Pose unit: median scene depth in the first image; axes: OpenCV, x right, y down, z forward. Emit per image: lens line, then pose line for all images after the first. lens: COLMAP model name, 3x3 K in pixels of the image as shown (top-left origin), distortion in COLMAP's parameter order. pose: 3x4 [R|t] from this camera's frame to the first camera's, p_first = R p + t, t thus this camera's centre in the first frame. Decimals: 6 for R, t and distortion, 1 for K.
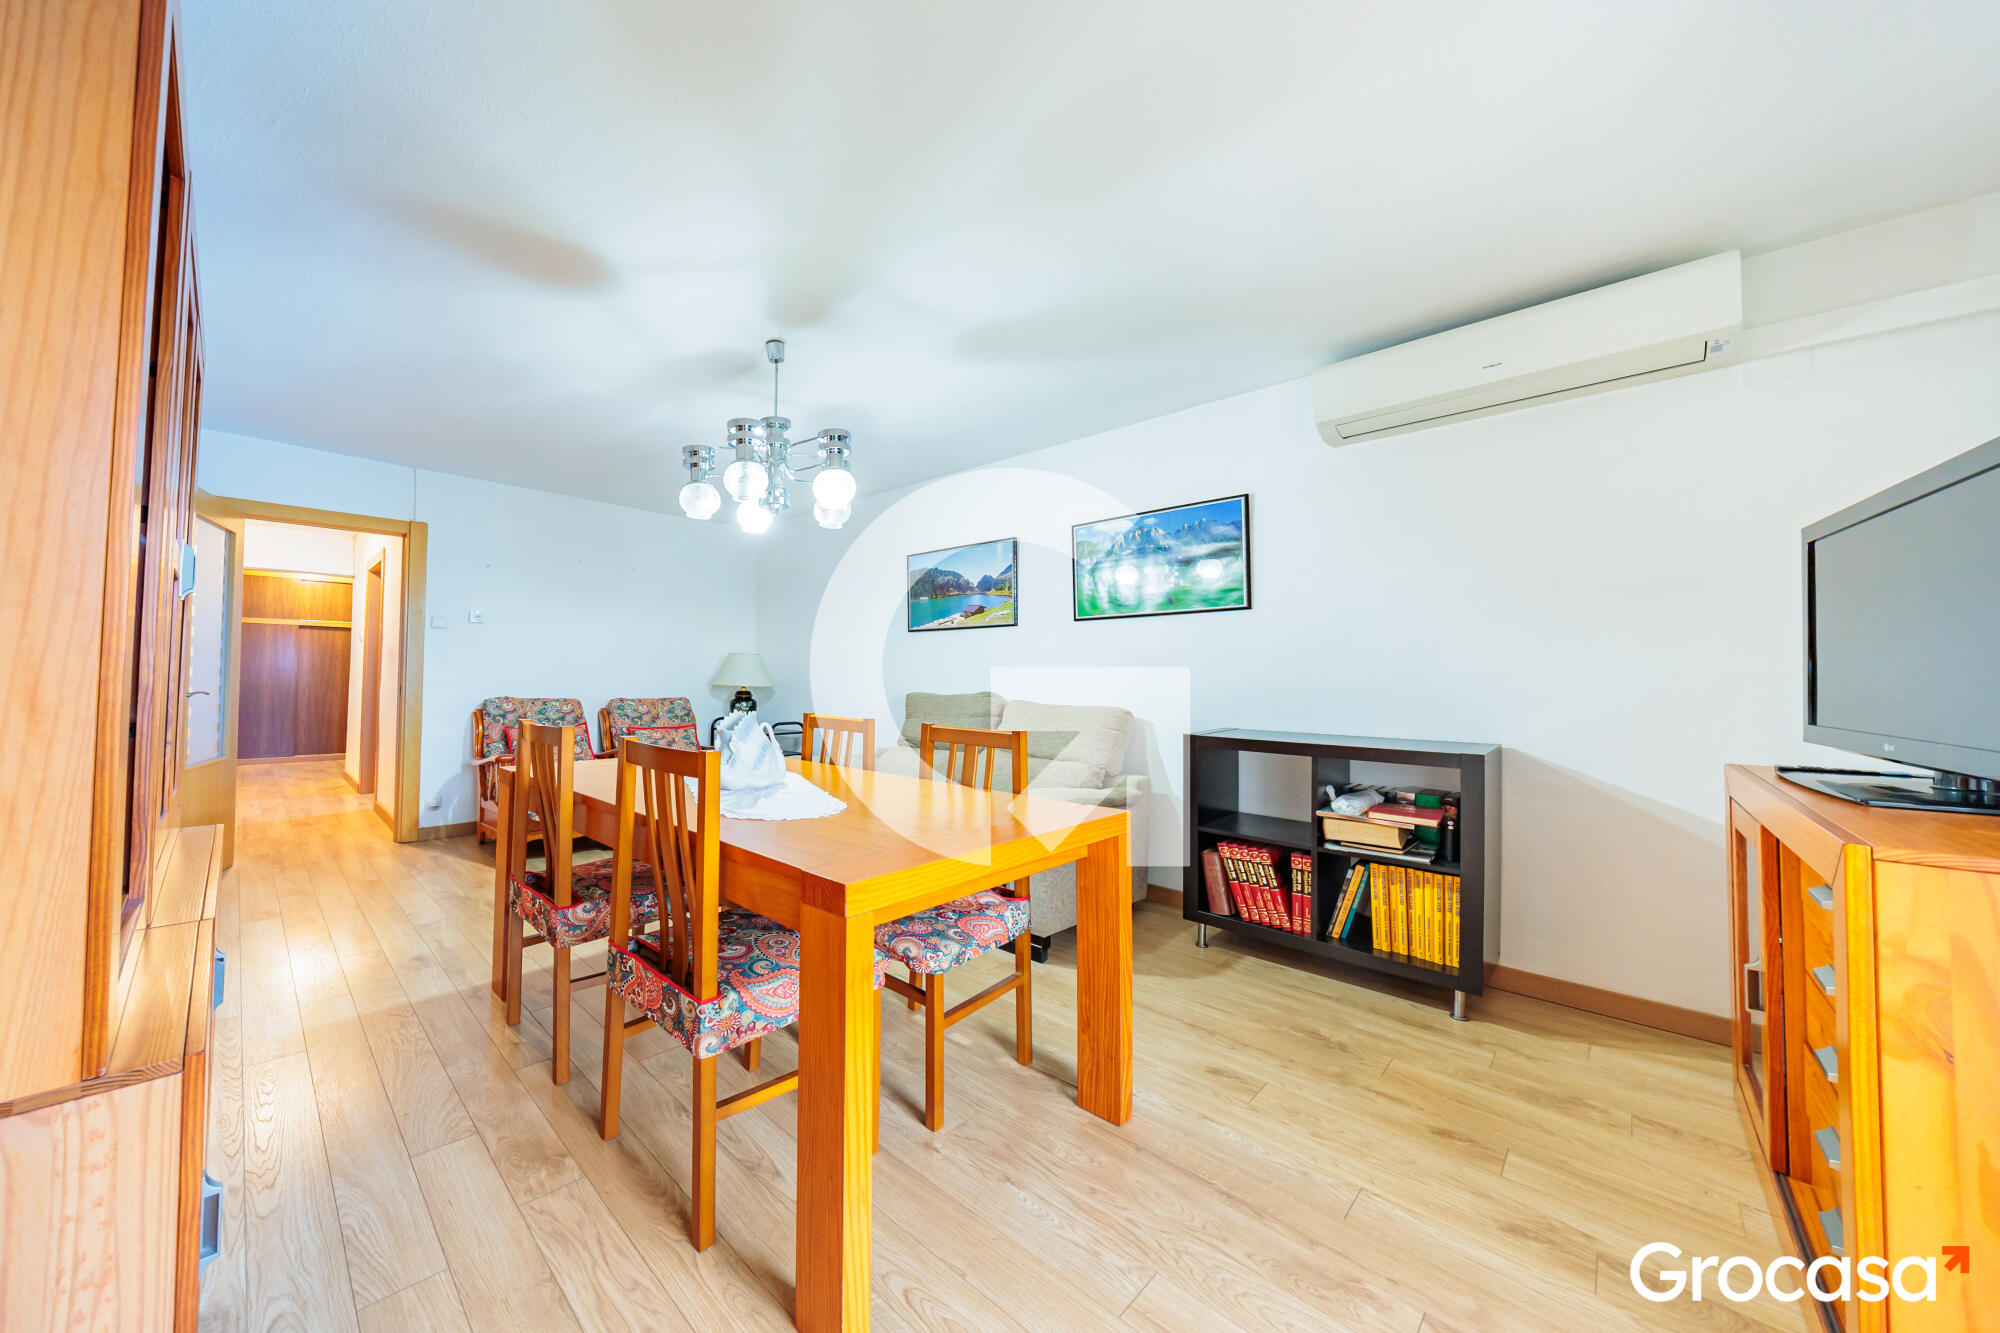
lens RADIAL K [[673.9, 0, 858.6], [0, 673.9, 663.6], [0, 0, 1]] dist [-0.001785, -0.000296]
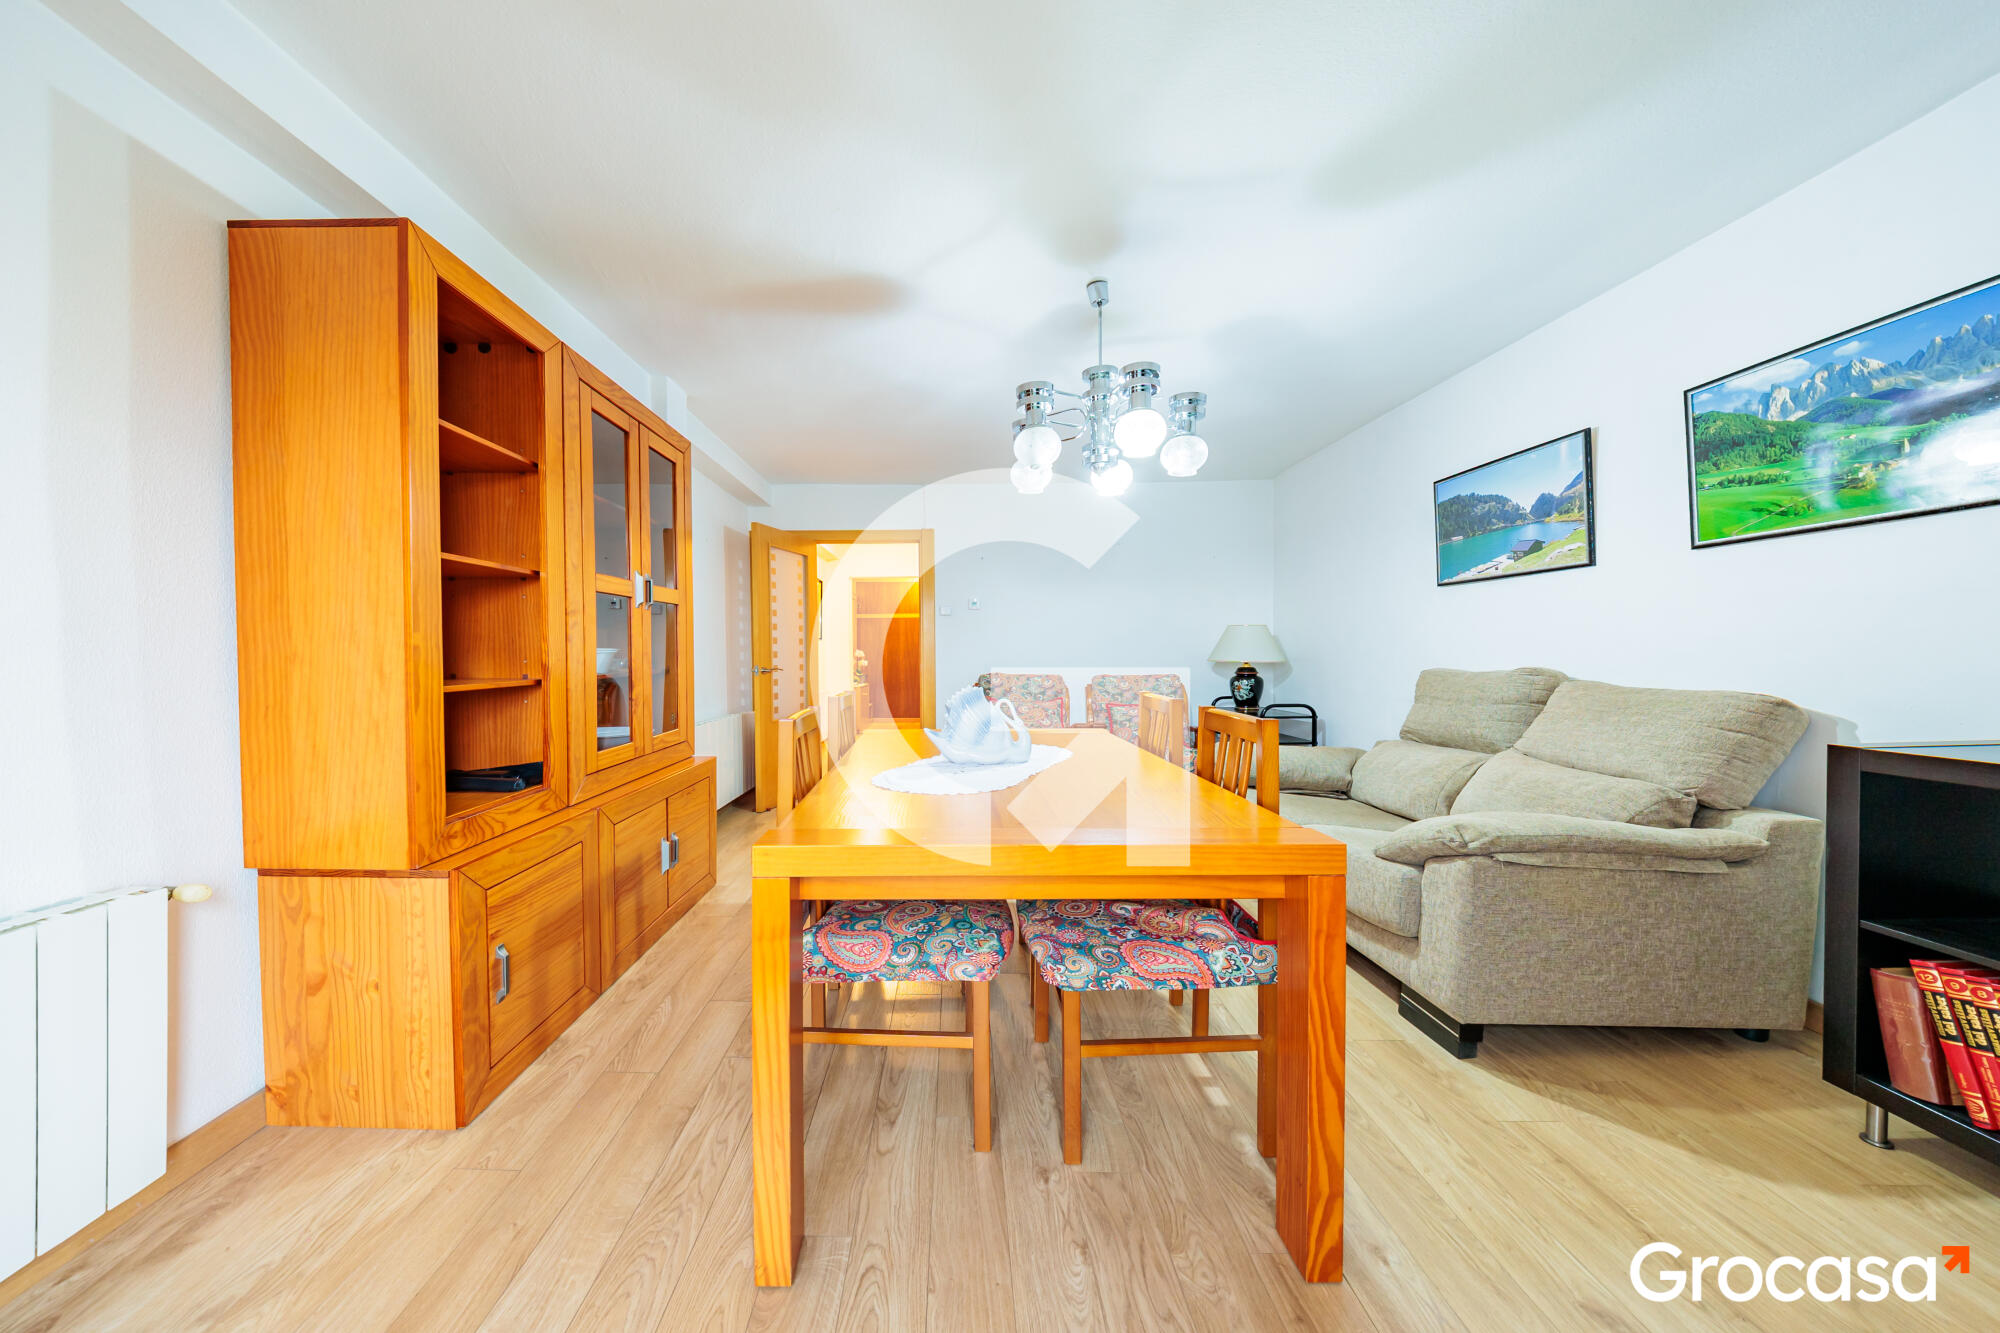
lens RADIAL K [[706.4, 0, 968.8], [0, 706.4, 669.9], [0, 0, 1]] dist [-0.004631, -0.000149]
pose [[0.755474, 0.000151, -0.655179, 0.270345], [0.028496, 0.999046, 0.033088, 0.005802], [0.654559, -0.043668, 0.754749, 0.108040]]
